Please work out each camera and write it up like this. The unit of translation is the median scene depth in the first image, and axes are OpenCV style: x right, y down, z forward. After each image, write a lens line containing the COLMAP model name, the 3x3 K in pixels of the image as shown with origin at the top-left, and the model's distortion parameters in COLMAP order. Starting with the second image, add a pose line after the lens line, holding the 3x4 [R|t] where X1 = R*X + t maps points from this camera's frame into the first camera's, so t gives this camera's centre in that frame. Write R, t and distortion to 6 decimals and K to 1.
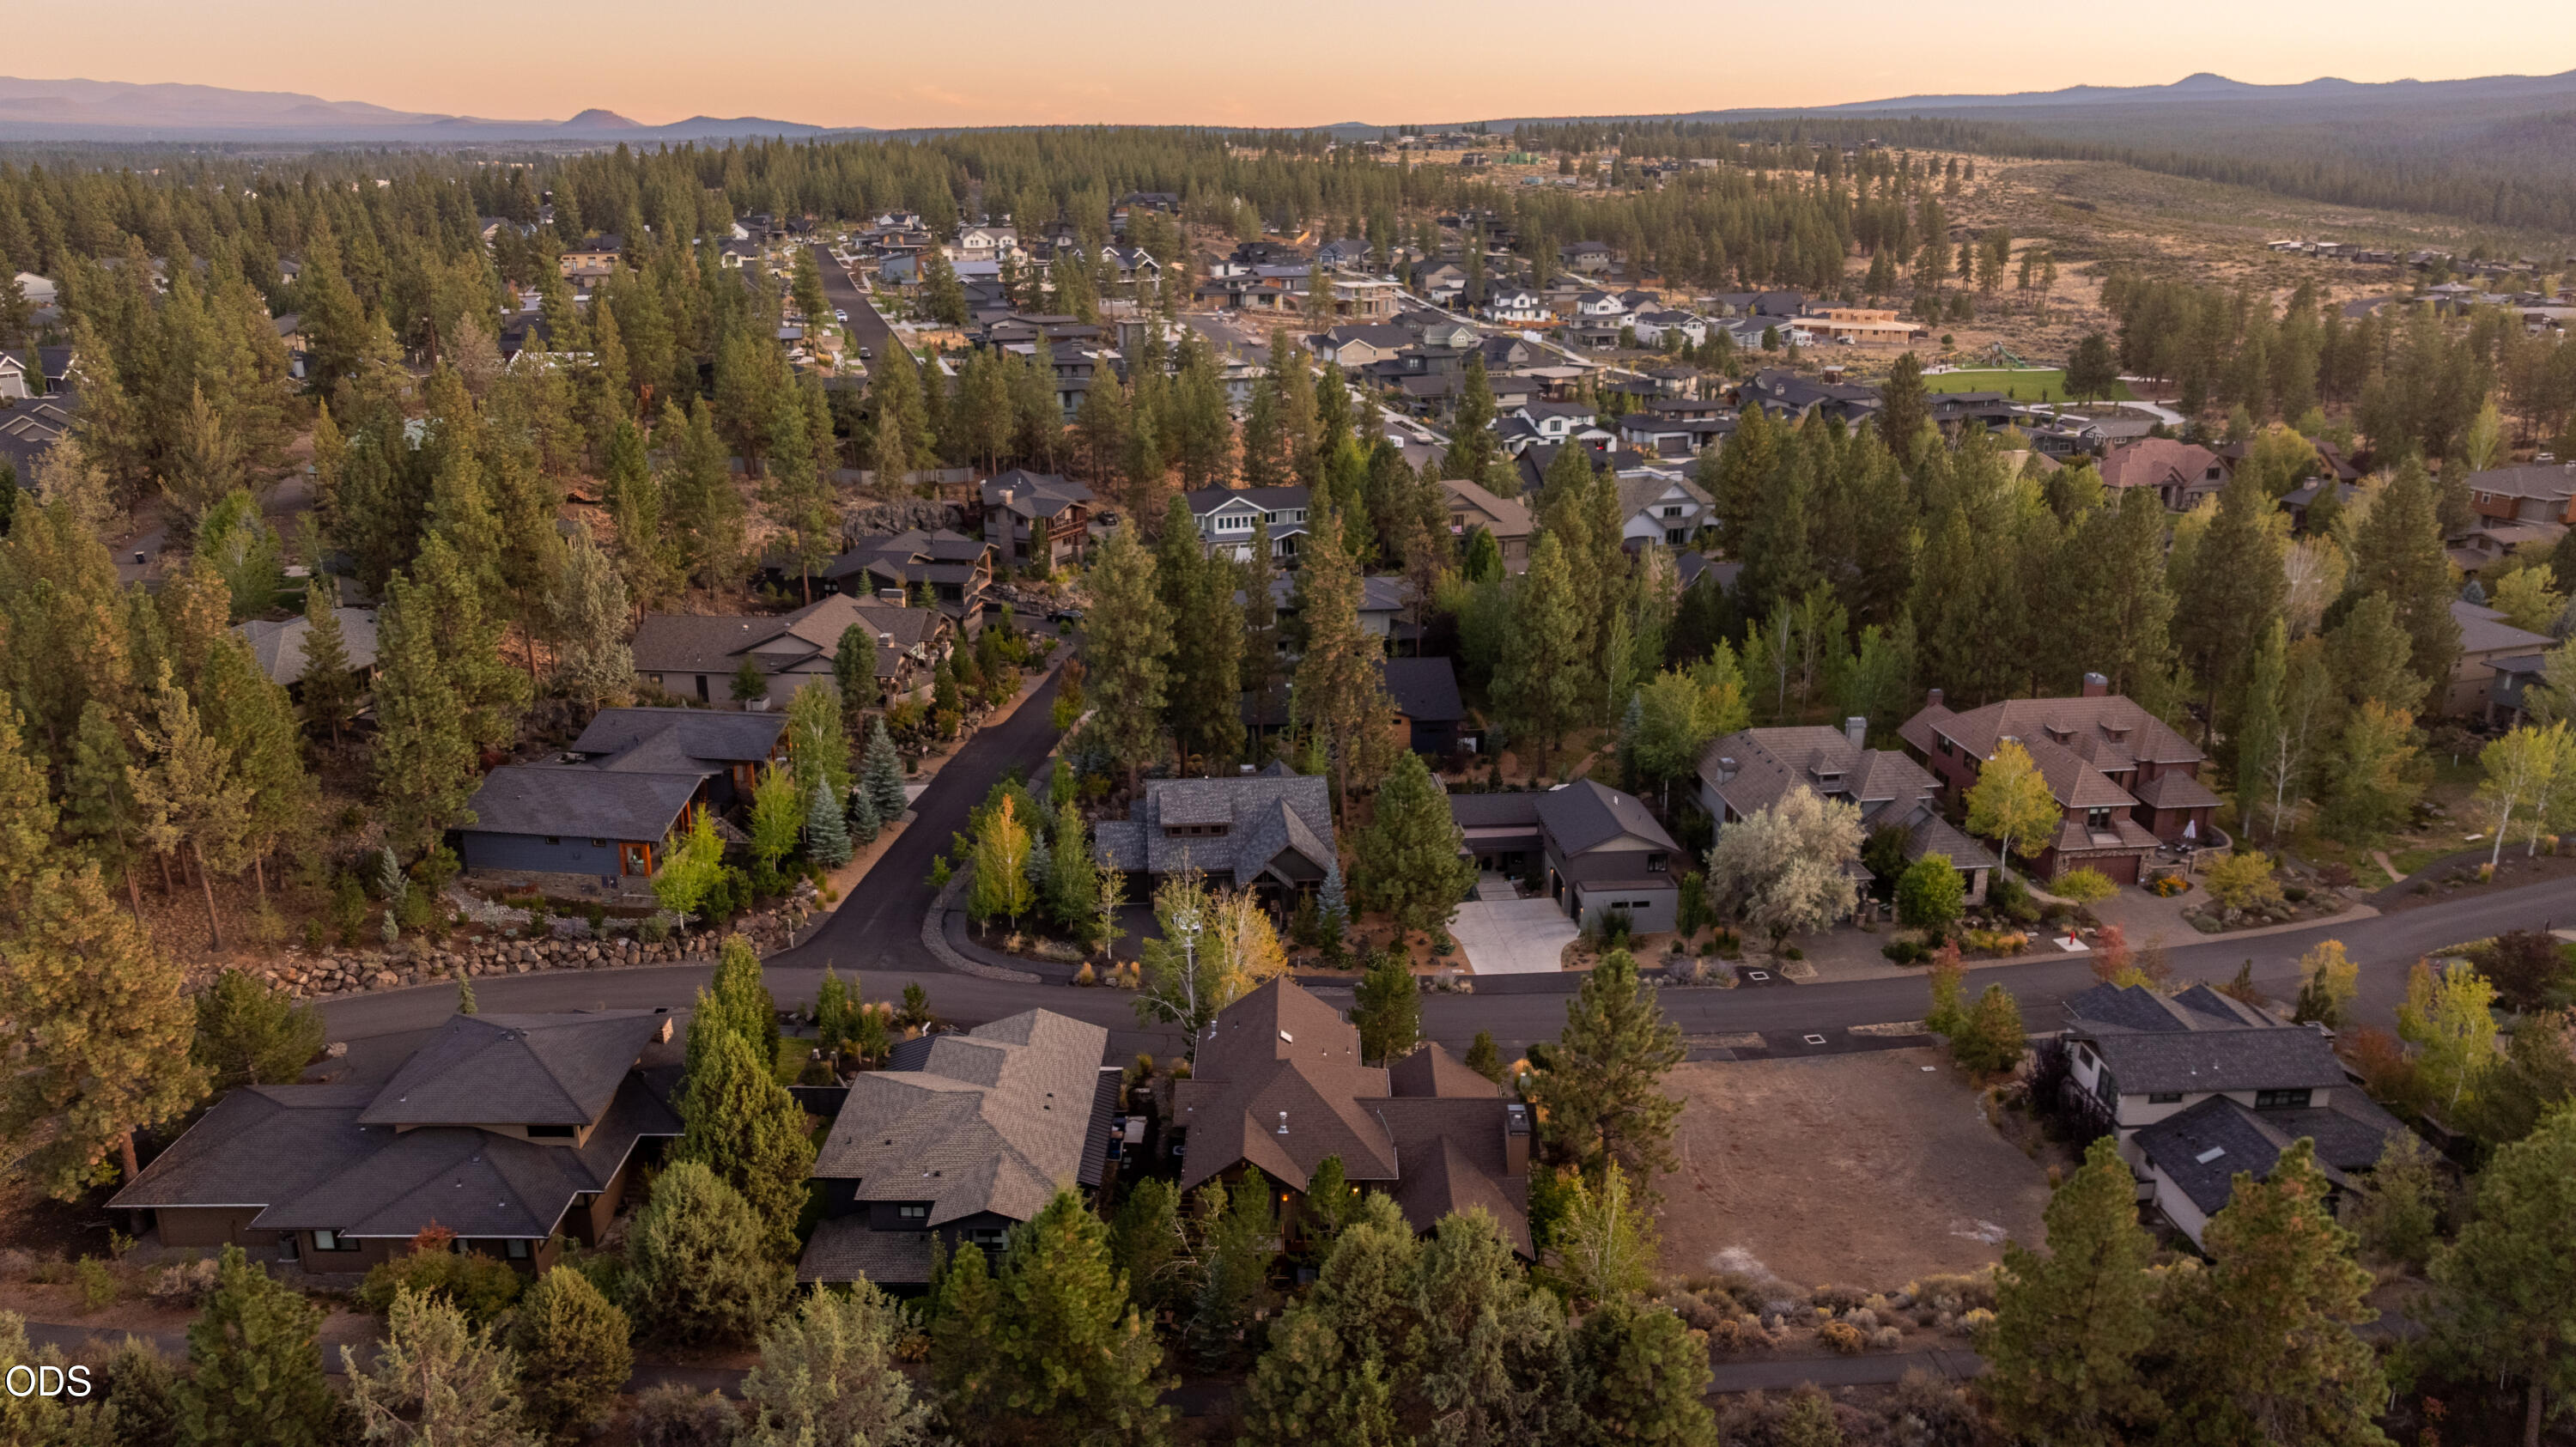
lens RADIAL K [[1852.2, 0, 1288.0], [0, 1852.2, 723.5], [0, 0, 1]] dist [-0.012167, -0.001939]
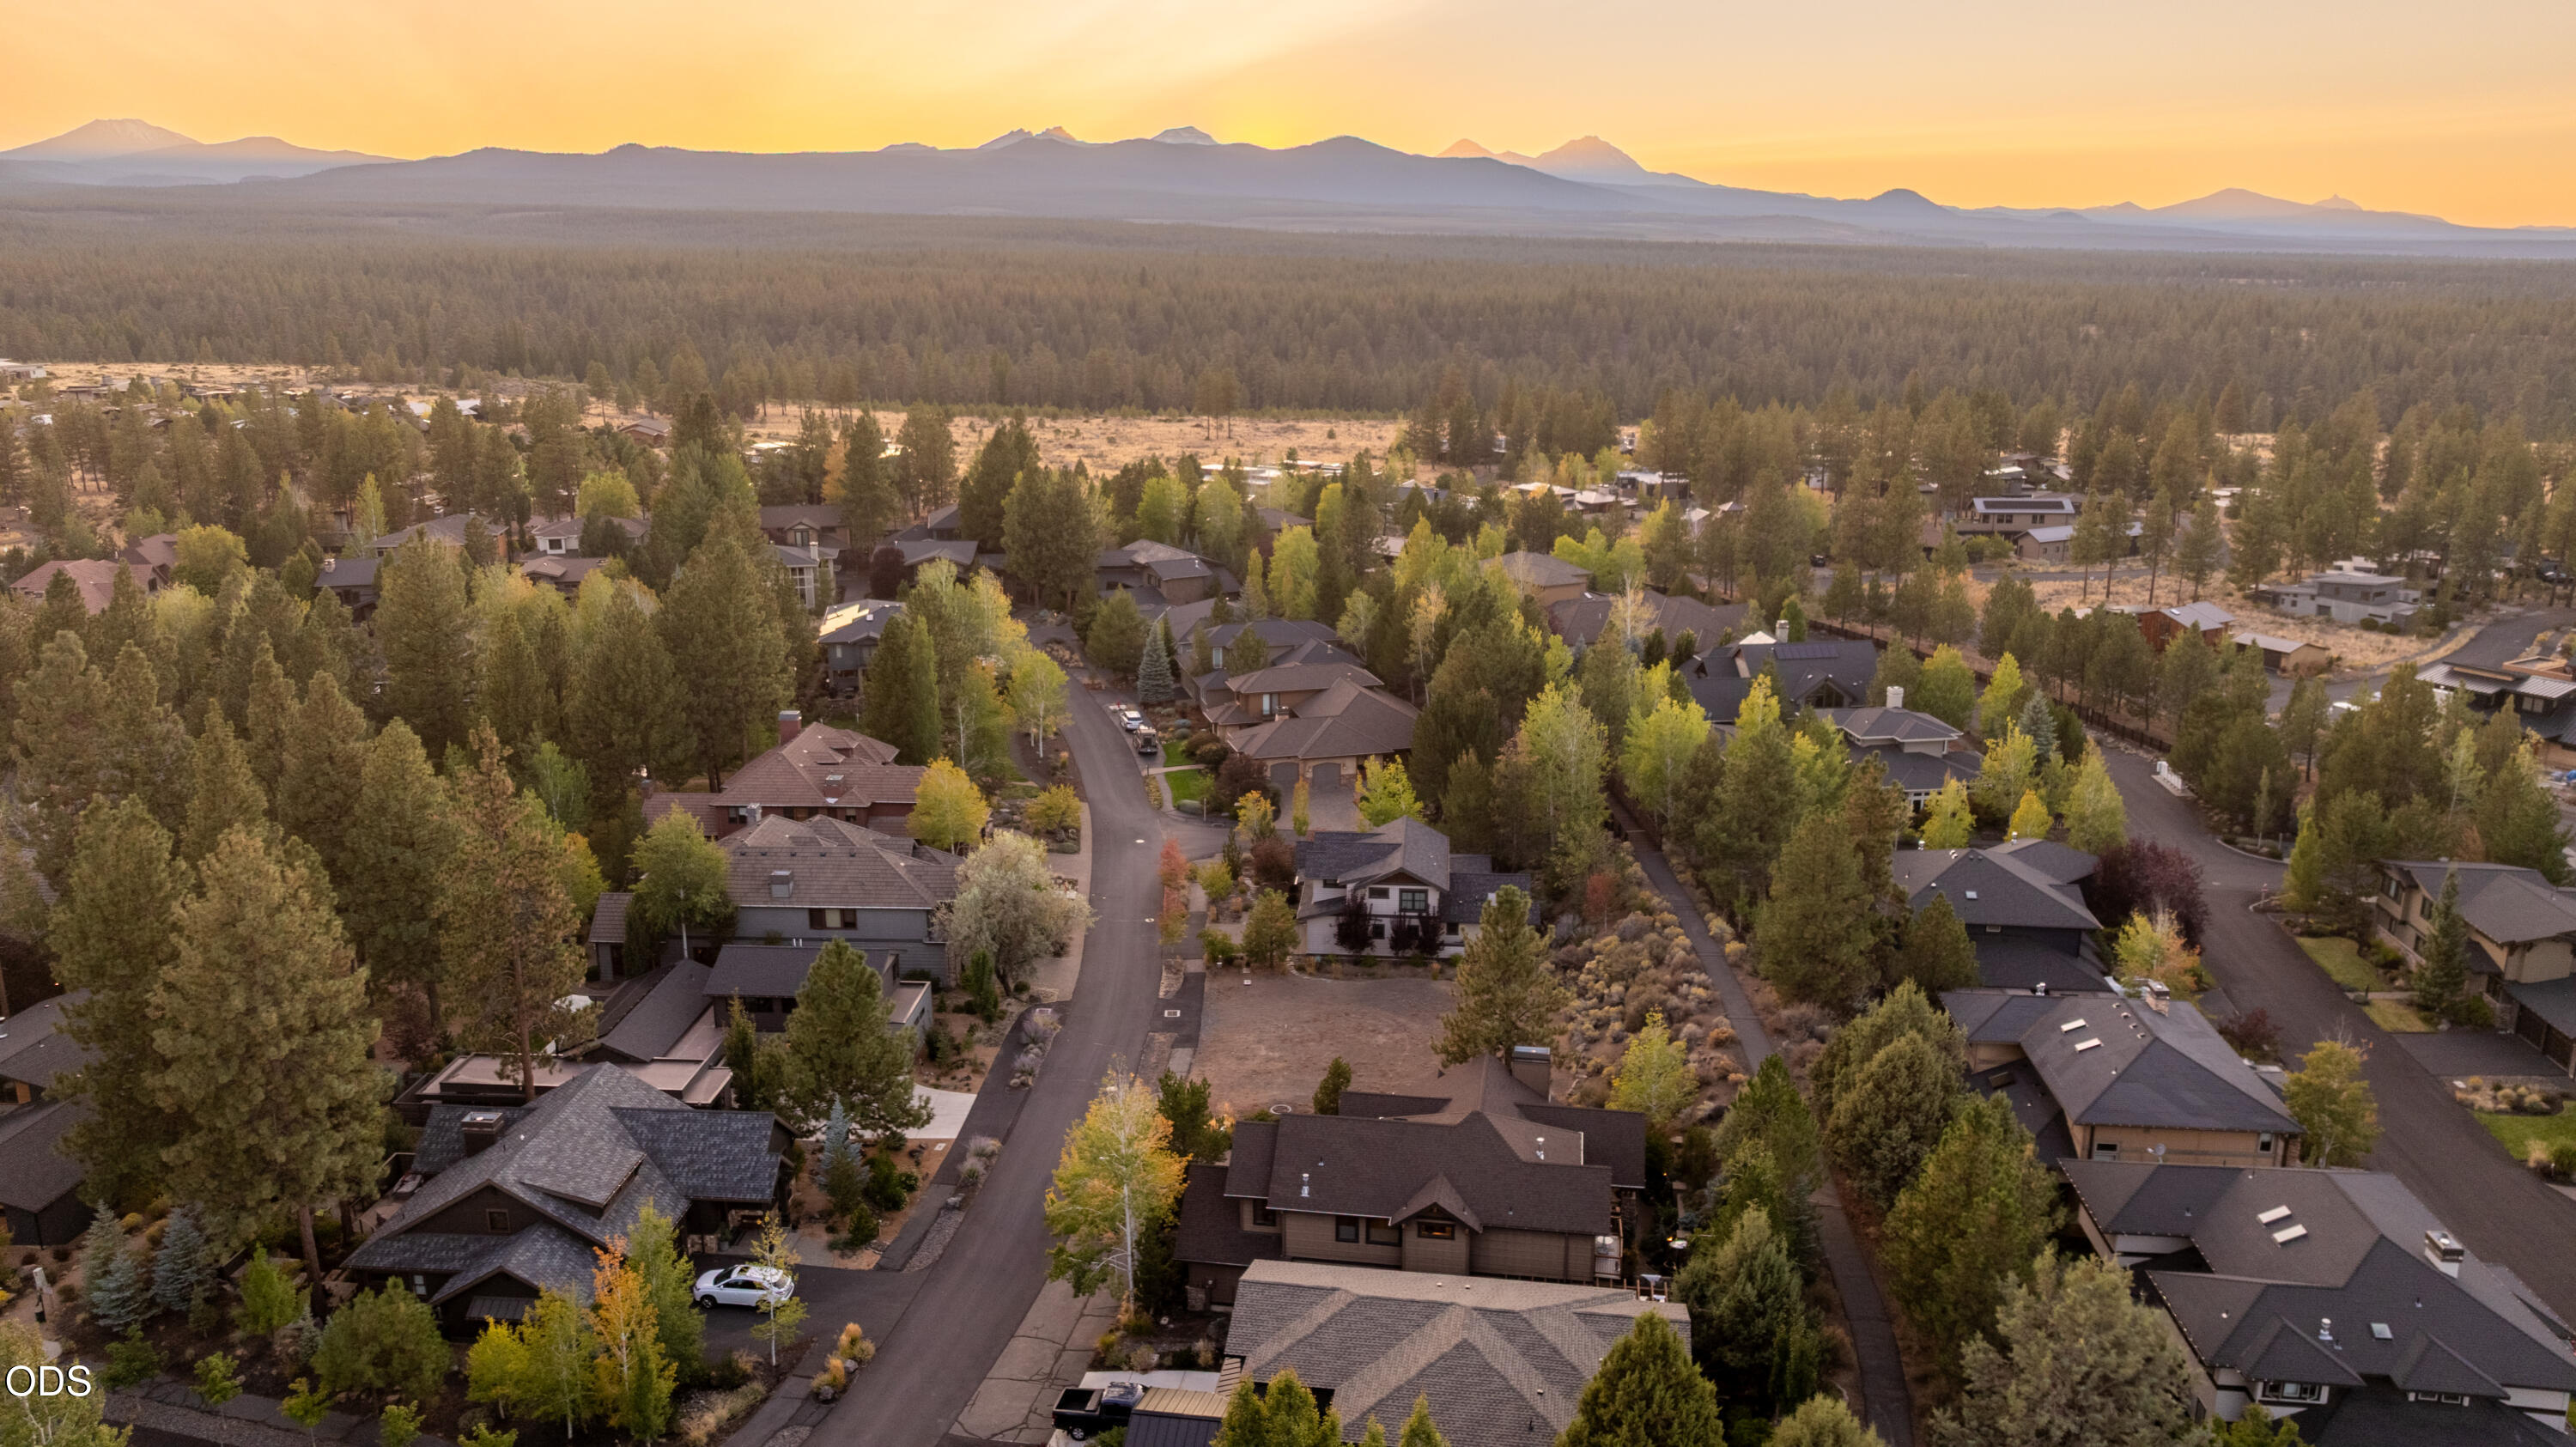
lens RADIAL K [[1829.6, 0, 1296.2], [0, 1829.6, 711.5], [0, 0, 1]] dist [-0.017362, 0.008049]
pose [[0.143330, -0.245349, 0.958781, -0.338526], [0.295563, 0.935184, 0.195126, -0.091574], [-0.944510, 0.255412, 0.206556, 0.304240]]
